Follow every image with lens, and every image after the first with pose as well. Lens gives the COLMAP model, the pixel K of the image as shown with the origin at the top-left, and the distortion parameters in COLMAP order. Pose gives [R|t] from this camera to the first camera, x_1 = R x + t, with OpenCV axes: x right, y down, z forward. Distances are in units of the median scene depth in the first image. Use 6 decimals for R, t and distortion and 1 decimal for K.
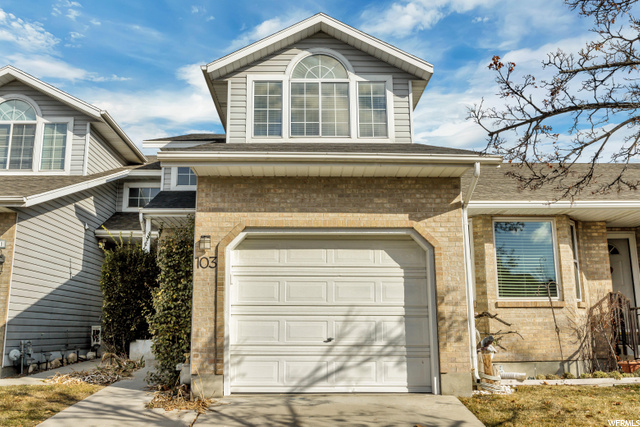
lens RADIAL K [[570.6, 0, 318.5], [0, 570.6, 215.4], [0, 0, 1]] dist [0.000878, -0.027393]
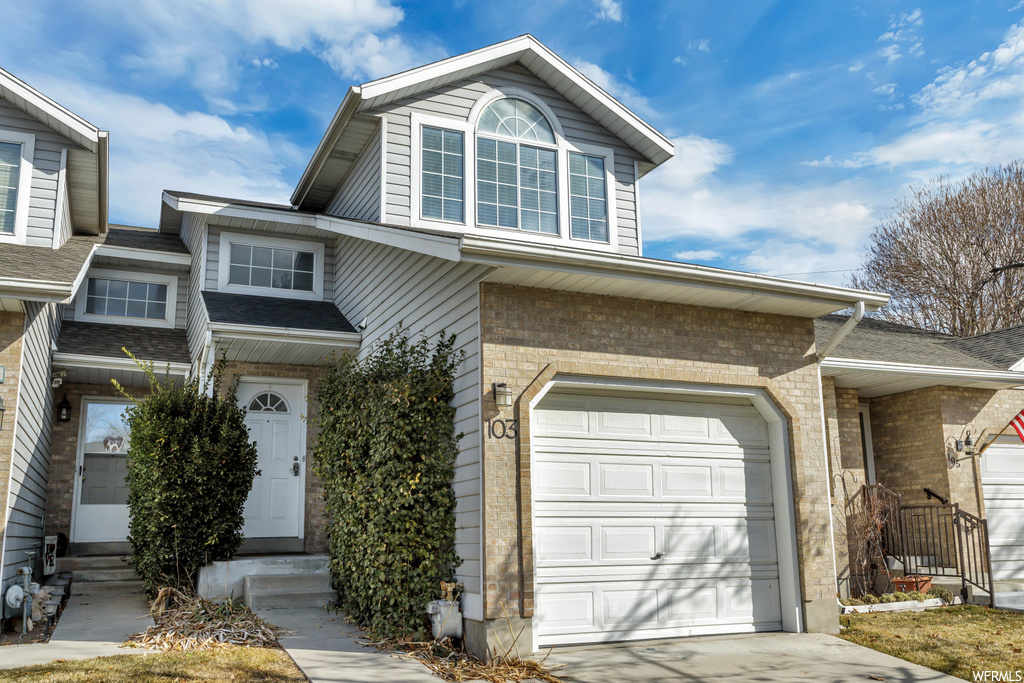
lens RADIAL K [[910.3, 0, 513.2], [0, 910.3, 340.0], [0, 0, 1]] dist [-0.012120, -0.009209]
pose [[0.924404, 0.072558, 0.374449, -0.518253], [-0.066313, 0.997361, -0.029555, 0.016786], [-0.375605, 0.002490, 0.926777, 0.111733]]
